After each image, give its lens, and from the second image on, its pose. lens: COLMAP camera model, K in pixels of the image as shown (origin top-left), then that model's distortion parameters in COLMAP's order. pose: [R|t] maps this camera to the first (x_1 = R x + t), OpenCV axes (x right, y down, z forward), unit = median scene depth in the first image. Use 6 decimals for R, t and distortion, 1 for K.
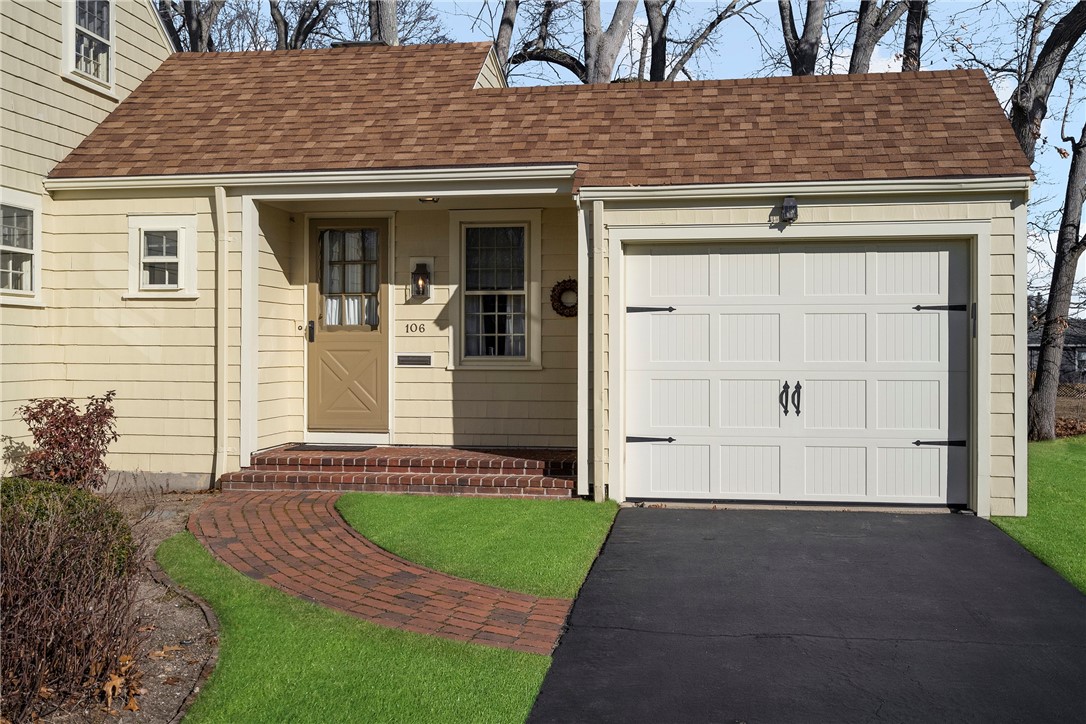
lens RADIAL K [[1074.2, 0, 543.0], [0, 1074.2, 362.0], [0, 0, 1]] dist [0.005910, 0.005805]
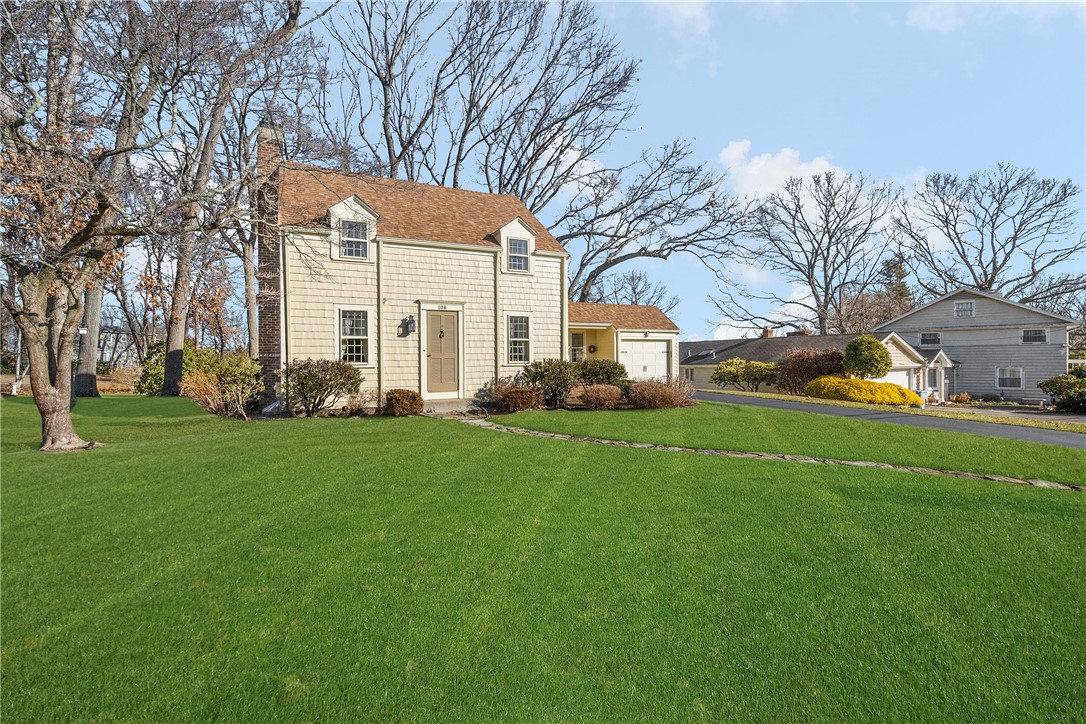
lens RADIAL K [[499.9, 0, 543.0], [0, 499.9, 362.0], [0, 0, 1]] dist [-0.003520, 0.000414]
pose [[0.816737, -0.010583, 0.576913, -1.491190], [0.017682, 0.999821, -0.006692, 0.007057], [-0.576739, 0.015666, 0.816778, -0.687112]]
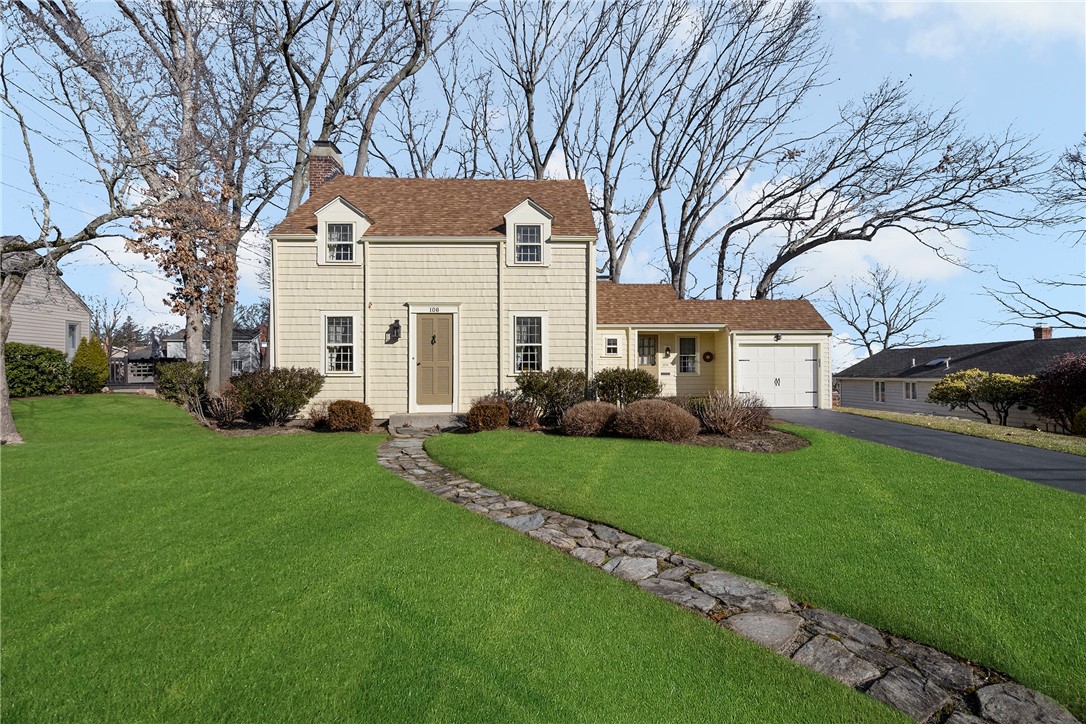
lens RADIAL K [[508.1, 0, 564.3], [0, 508.1, 366.9], [0, 0, 1]] dist [-0.003338, 0.000290]
pose [[0.981225, -0.002950, 0.192843, -0.864281], [0.007776, 0.999675, -0.024273, 0.015256], [-0.192709, 0.025317, 0.980929, -0.686491]]
